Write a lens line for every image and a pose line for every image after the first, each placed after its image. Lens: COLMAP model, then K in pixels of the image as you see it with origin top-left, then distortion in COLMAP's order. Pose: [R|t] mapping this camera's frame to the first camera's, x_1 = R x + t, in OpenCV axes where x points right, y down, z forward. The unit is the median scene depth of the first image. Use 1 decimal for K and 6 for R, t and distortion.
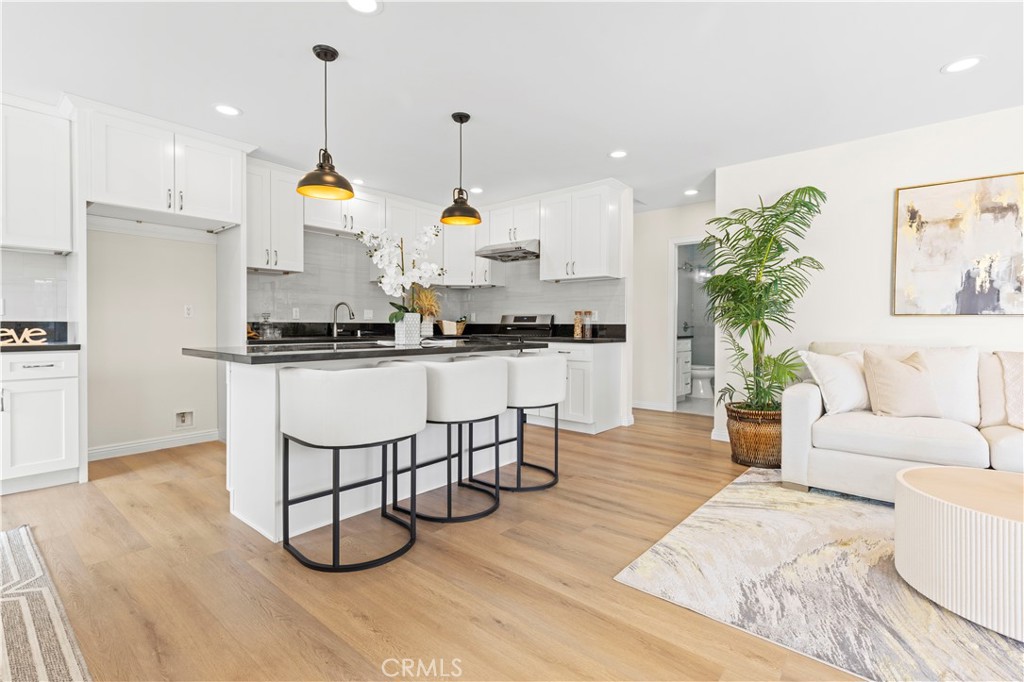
lens RADIAL K [[475.7, 0, 513.4], [0, 475.7, 329.5], [0, 0, 1]] dist [0.000521, 0.000212]
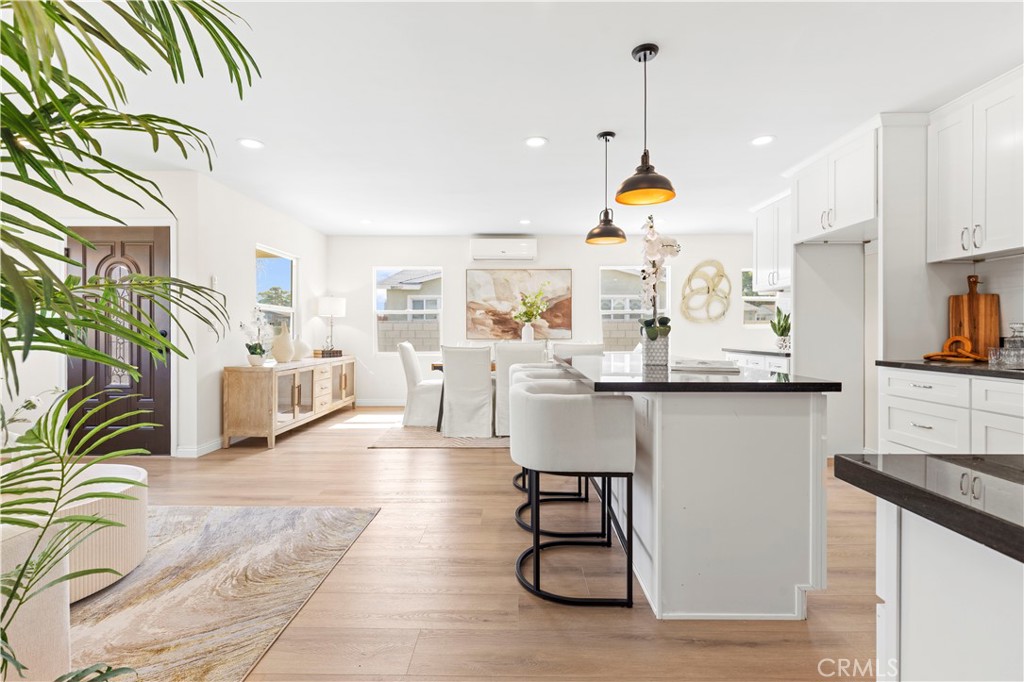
lens RADIAL K [[456.7, 0, 511.8], [0, 456.7, 332.1], [0, 0, 1]] dist [-0.001703, -0.000288]
pose [[-0.772960, -0.001156, -0.634454, 0.483495], [-0.007554, 0.999944, 0.007382, -0.030004], [0.634410, 0.010498, -0.772926, 1.420859]]
